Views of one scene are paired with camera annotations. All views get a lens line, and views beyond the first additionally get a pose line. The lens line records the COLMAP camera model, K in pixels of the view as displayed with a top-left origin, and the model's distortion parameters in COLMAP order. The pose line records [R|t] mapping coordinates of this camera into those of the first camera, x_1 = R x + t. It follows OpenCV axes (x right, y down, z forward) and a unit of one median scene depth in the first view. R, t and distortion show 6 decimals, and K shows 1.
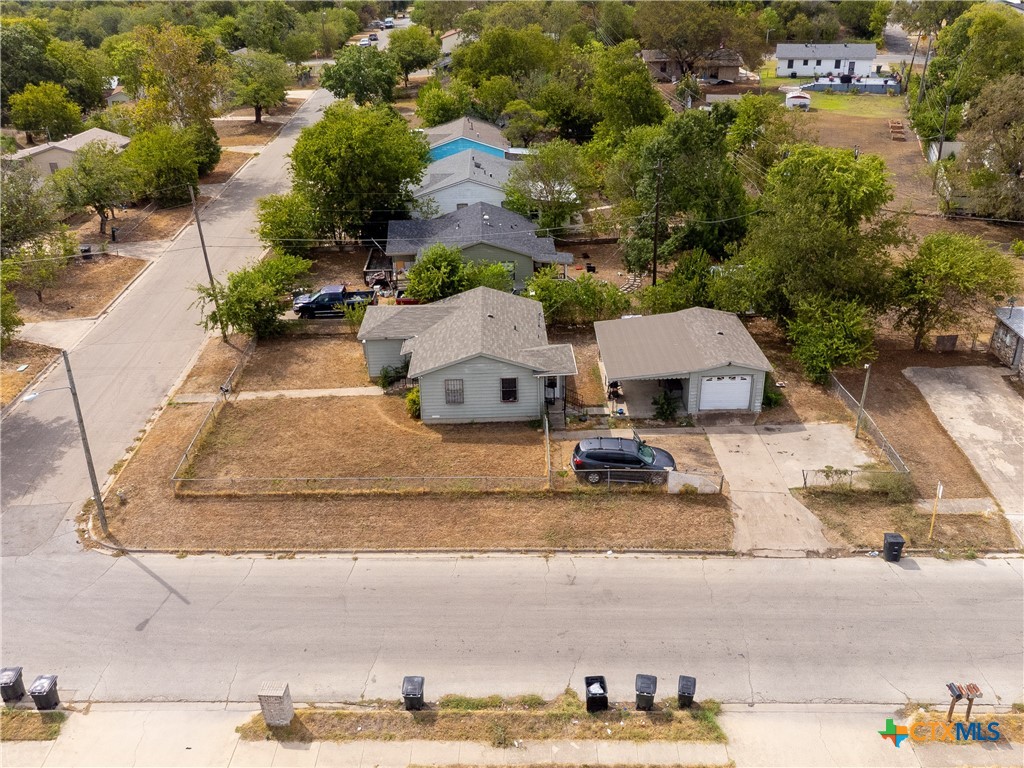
lens RADIAL K [[890.3, 0, 512.0], [0, 890.3, 384.0], [0, 0, 1]] dist [0.011675, 0.017261]
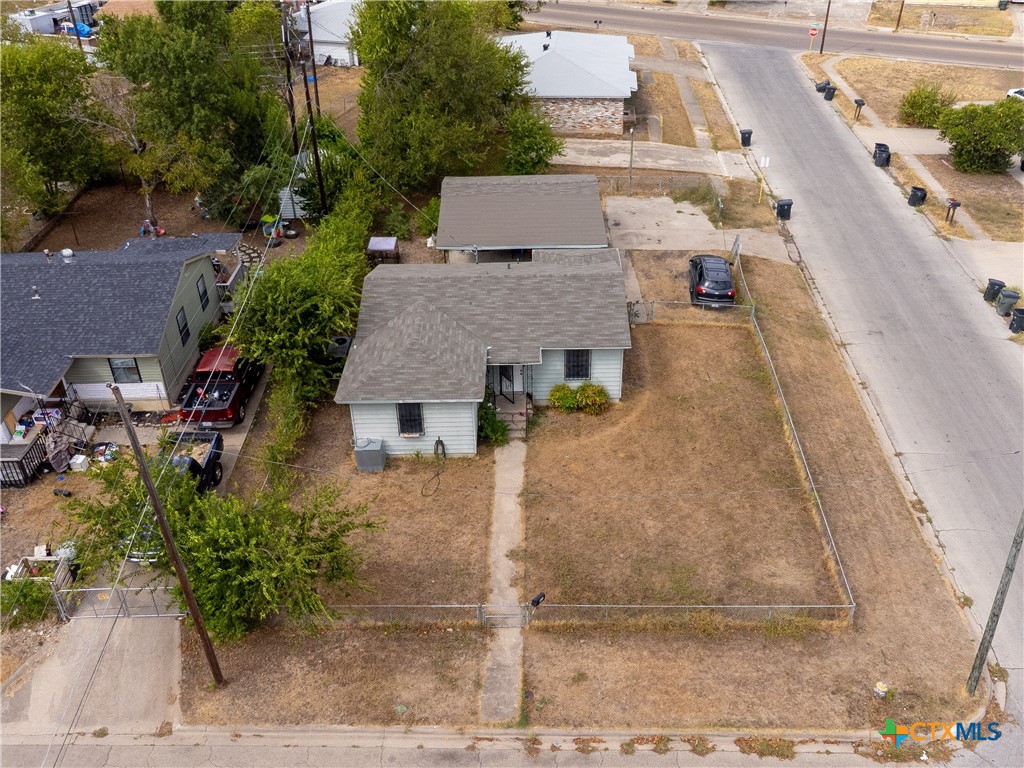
lens RADIAL K [[946.0, 0, 512.0], [0, 946.0, 384.0], [0, 0, 1]] dist [0.008626, -0.000579]
pose [[0.025510, -0.522878, 0.852026, -0.901896], [0.445722, 0.768845, 0.458486, -0.435458], [-0.894808, 0.368070, 0.252672, 1.027529]]
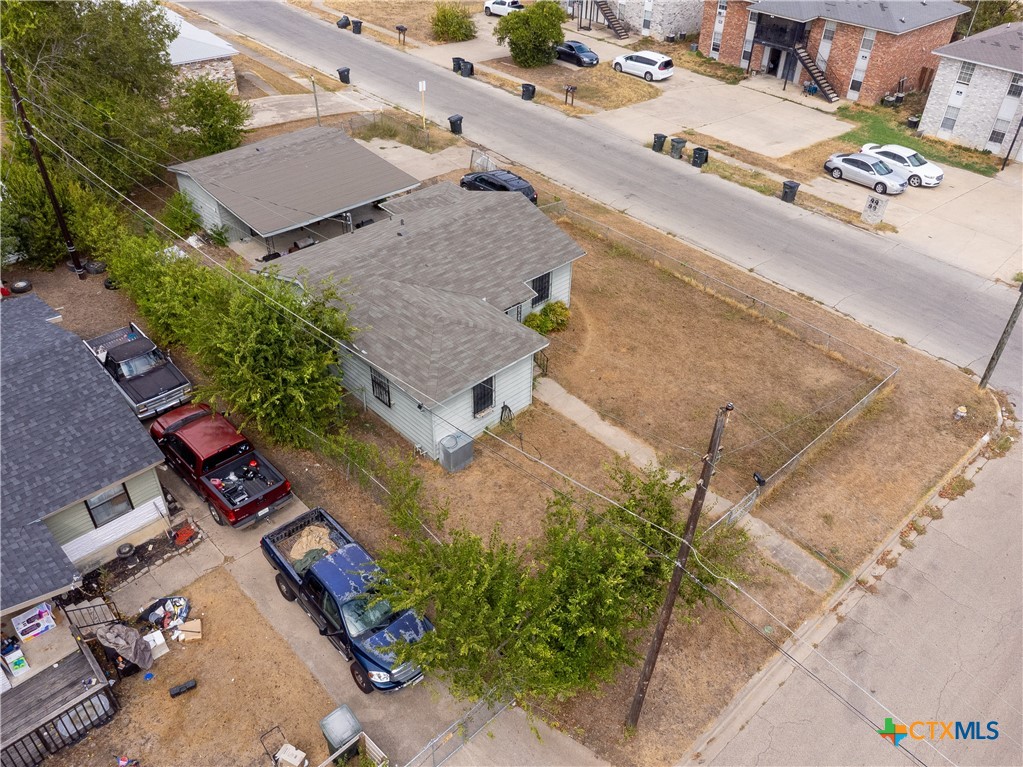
lens RADIAL K [[825.9, 0, 511.5], [0, 825.9, 383.5], [0, 0, 1]] dist [0.007866, 0.011737]
pose [[-0.672657, -0.440137, 0.594821, -0.615559], [0.315452, 0.556583, 0.768574, -0.577107], [-0.669345, 0.704624, -0.235548, 1.464178]]
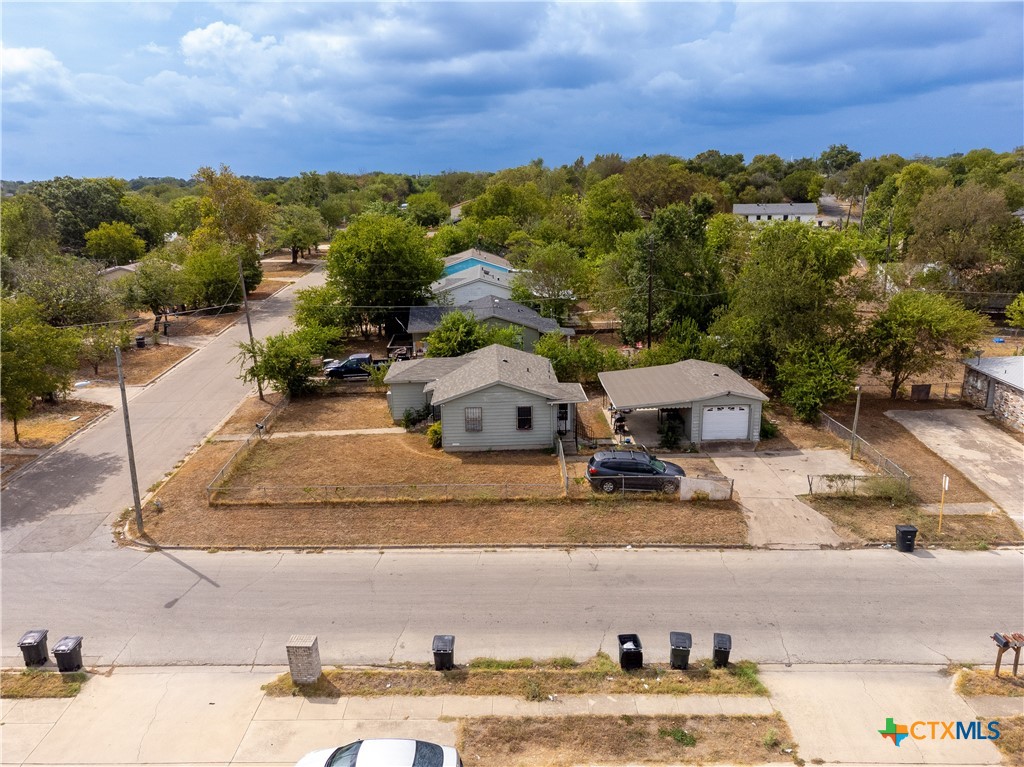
lens RADIAL K [[778.4, 0, 501.9], [0, 778.4, 386.2], [0, 0, 1]] dist [0.005889, 0.026172]
pose [[1.000000, 0.000016, -0.000942, -0.034498], [-0.000191, 0.982547, -0.186014, 0.165723], [0.000923, 0.186014, 0.982547, 0.077529]]
